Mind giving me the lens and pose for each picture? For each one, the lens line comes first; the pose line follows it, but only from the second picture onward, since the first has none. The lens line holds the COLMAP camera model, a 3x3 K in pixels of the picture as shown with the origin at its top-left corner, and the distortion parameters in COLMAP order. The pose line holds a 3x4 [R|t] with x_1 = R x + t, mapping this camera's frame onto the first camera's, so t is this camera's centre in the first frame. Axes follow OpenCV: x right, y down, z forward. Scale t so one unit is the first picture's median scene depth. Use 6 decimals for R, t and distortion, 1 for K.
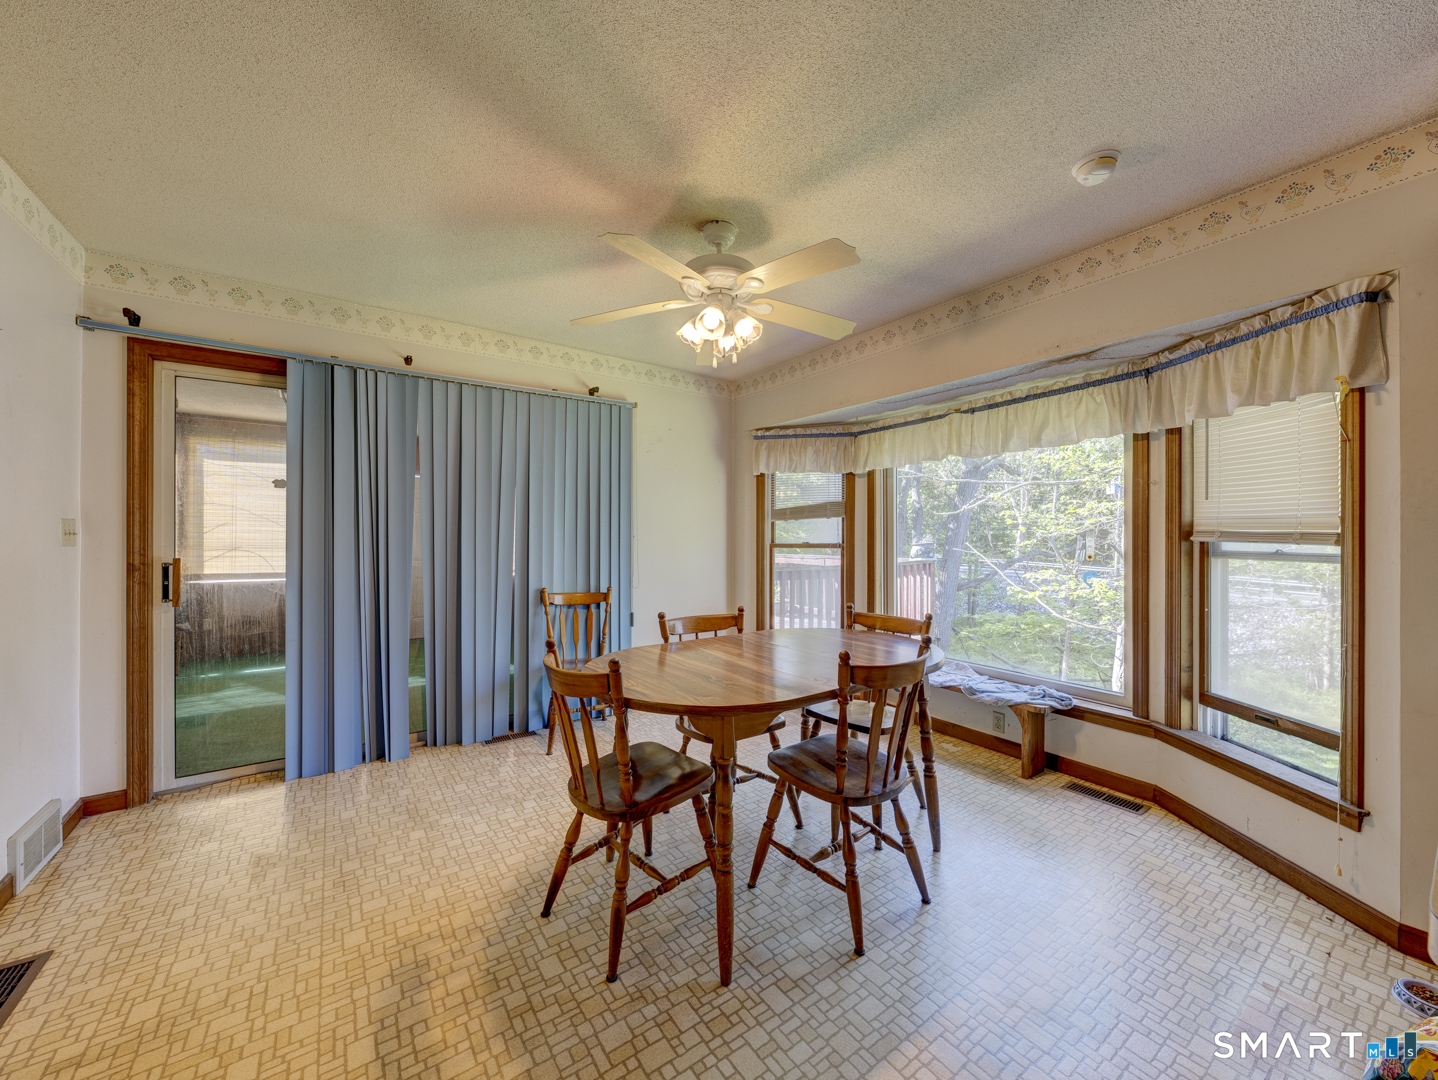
lens RADIAL K [[565.4, 0, 715.6], [0, 565.4, 536.2], [0, 0, 1]] dist [-0.004194, -0.000374]
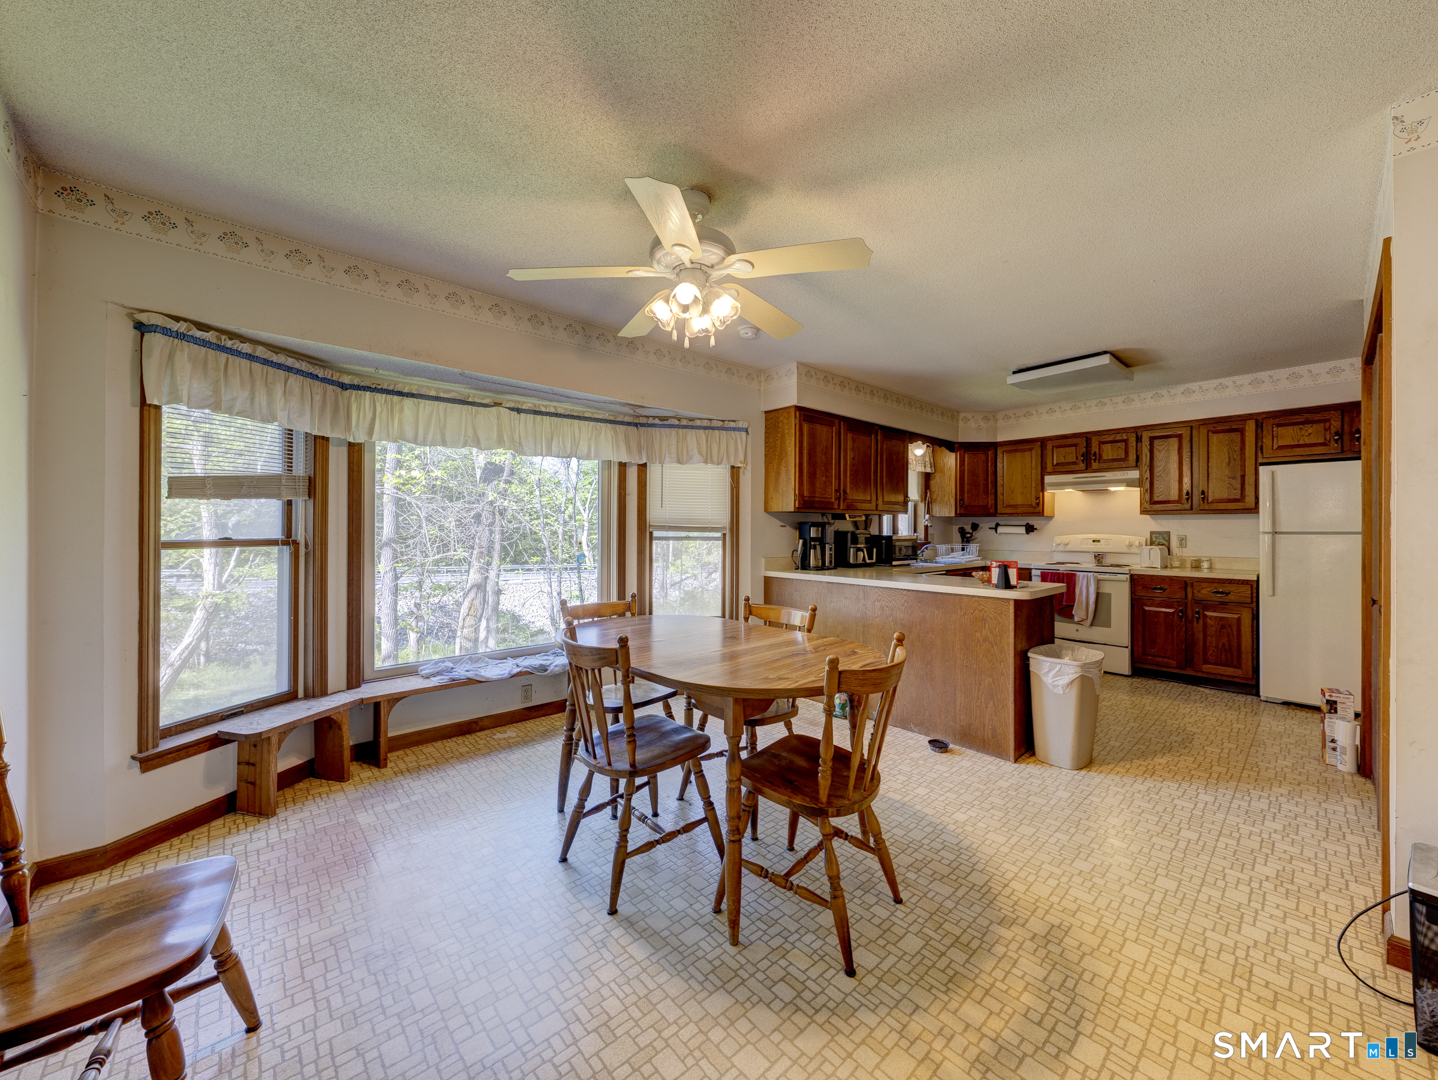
lens RADIAL K [[572.1, 0, 735.7], [0, 572.1, 524.5], [0, 0, 1]] dist [0.063303, -0.009022]
pose [[-0.165431, 0.005497, 0.986206, -0.748126], [-0.002258, 0.999980, -0.005953, -0.000729], [-0.986219, -0.003211, -0.165415, 0.837358]]
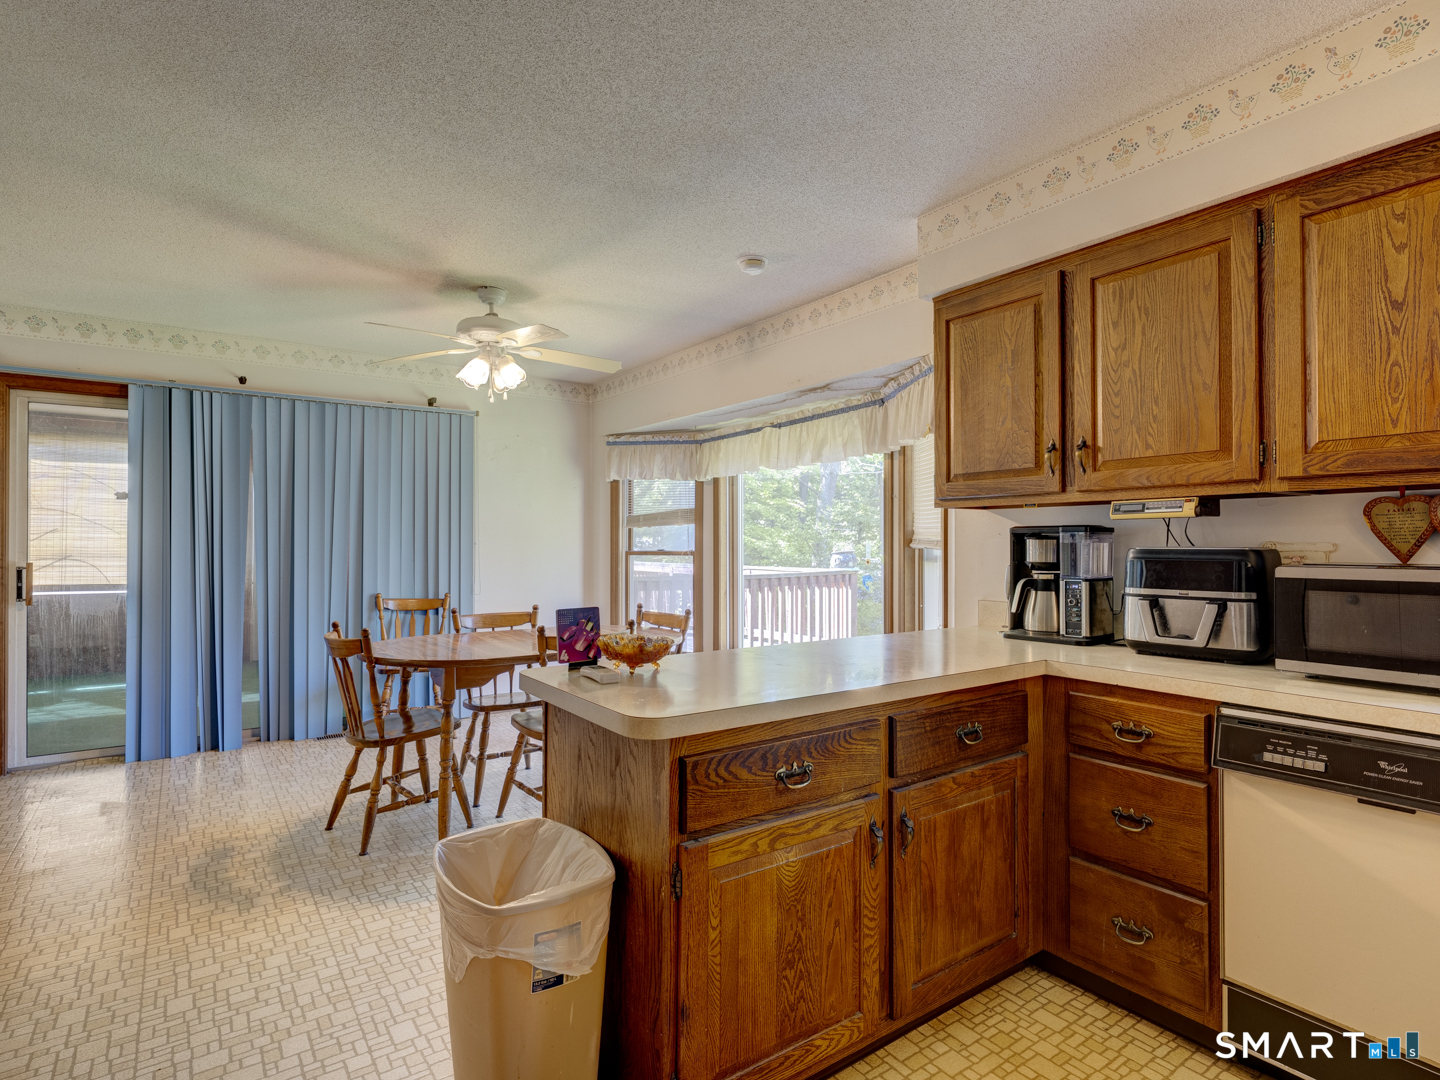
lens RADIAL K [[761.7, 0, 720.0], [0, 761.7, 540.0], [0, 0, 1]] dist [-0.001400, -0.000327]
pose [[0.999810, -0.000185, 0.019507, 0.339460], [0.000308, 0.999980, -0.006283, 0.003333], [-0.019506, 0.006288, 0.999790, -0.470091]]
